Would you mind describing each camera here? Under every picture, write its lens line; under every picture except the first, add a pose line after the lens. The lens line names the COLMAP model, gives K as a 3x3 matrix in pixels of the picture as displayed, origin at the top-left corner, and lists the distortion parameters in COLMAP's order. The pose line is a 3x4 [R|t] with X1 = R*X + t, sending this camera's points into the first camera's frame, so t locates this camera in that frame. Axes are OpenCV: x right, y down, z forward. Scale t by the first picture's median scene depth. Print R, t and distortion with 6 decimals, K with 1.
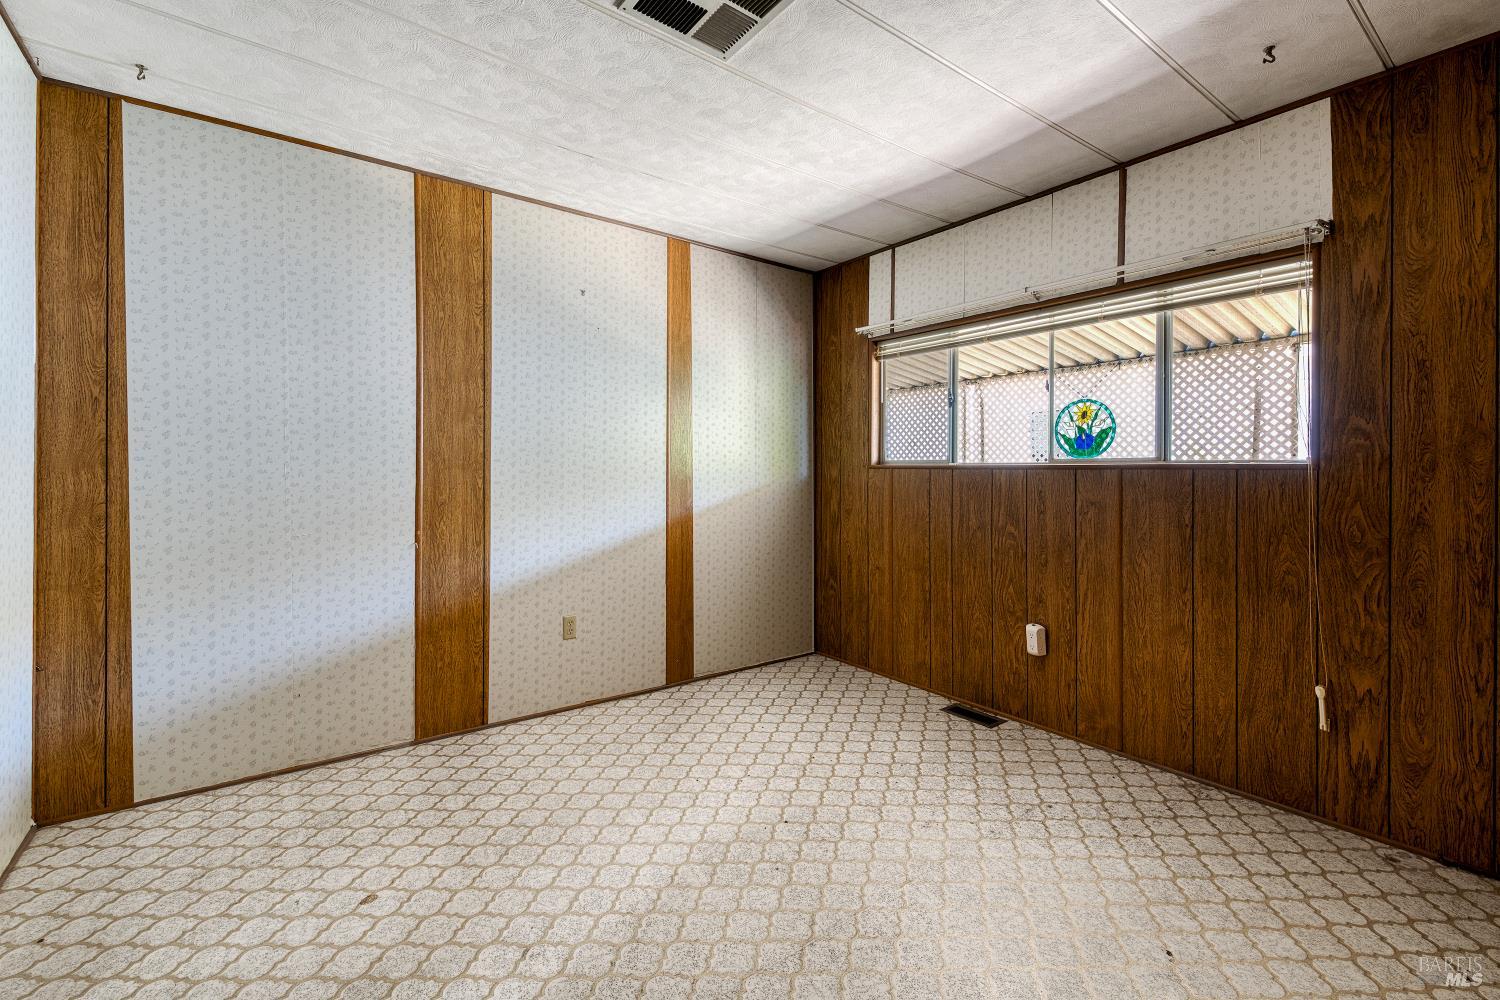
lens RADIAL K [[652.2, 0, 759.5], [0, 652.2, 494.1], [0, 0, 1]] dist [0.018799, -0.013571]
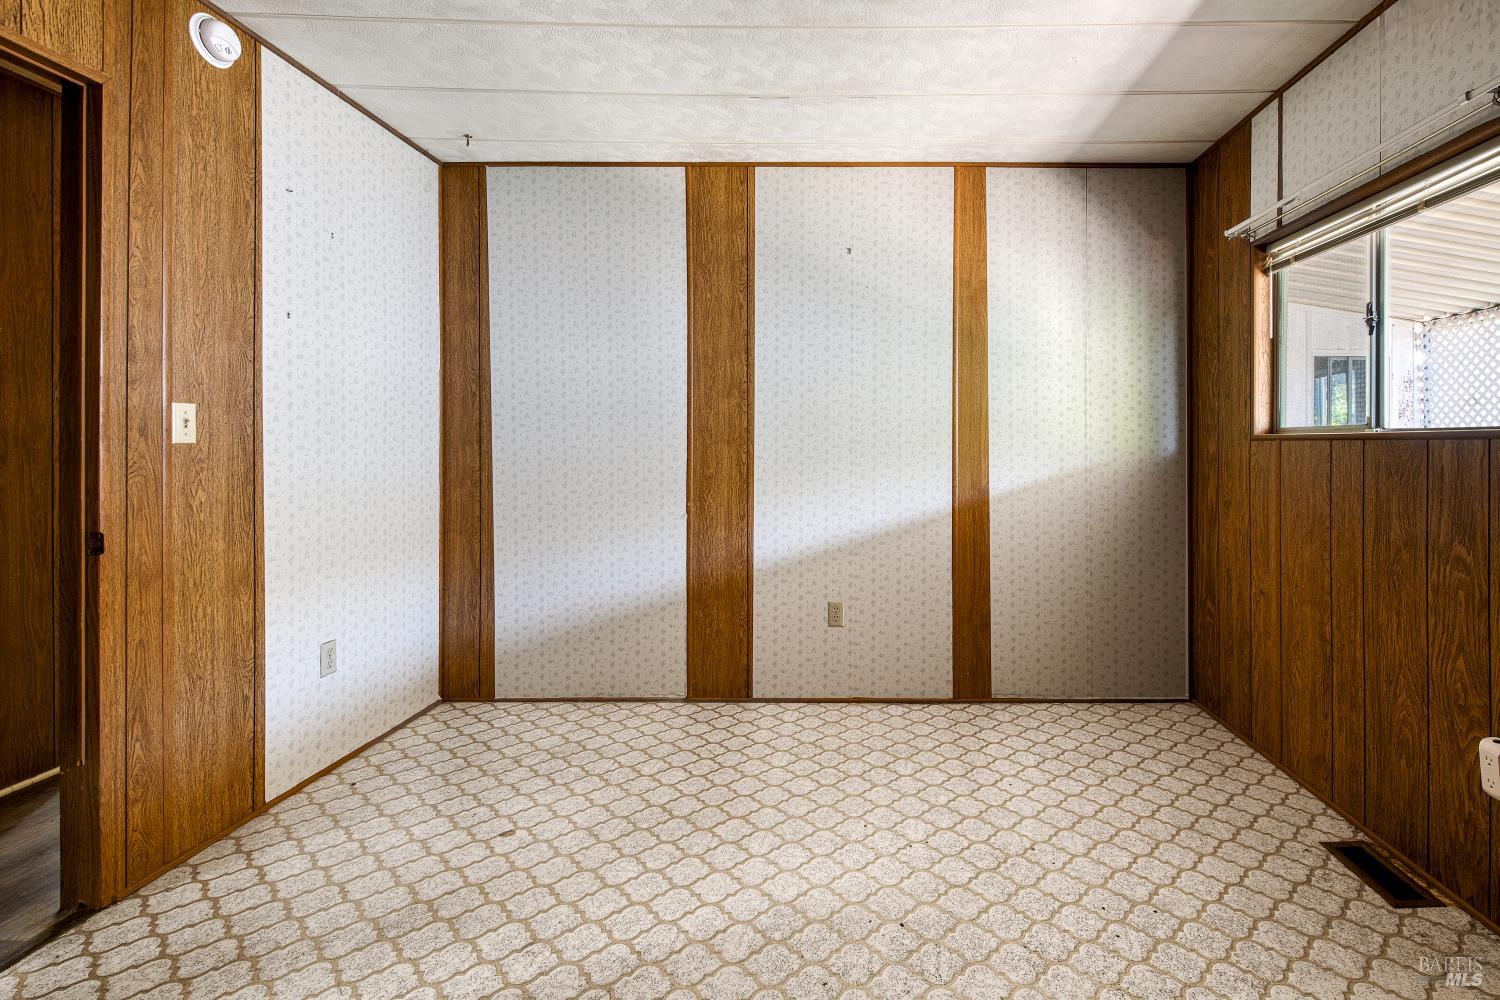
lens RADIAL K [[677.7, 0, 750.2], [0, 677.7, 469.0], [0, 0, 1]] dist [0.011278, -0.009491]
pose [[0.794745, 0.017308, -0.606697, 0.216500], [-0.018565, 0.999819, 0.004204, -0.004281], [0.606660, 0.007922, 0.794922, 0.175711]]
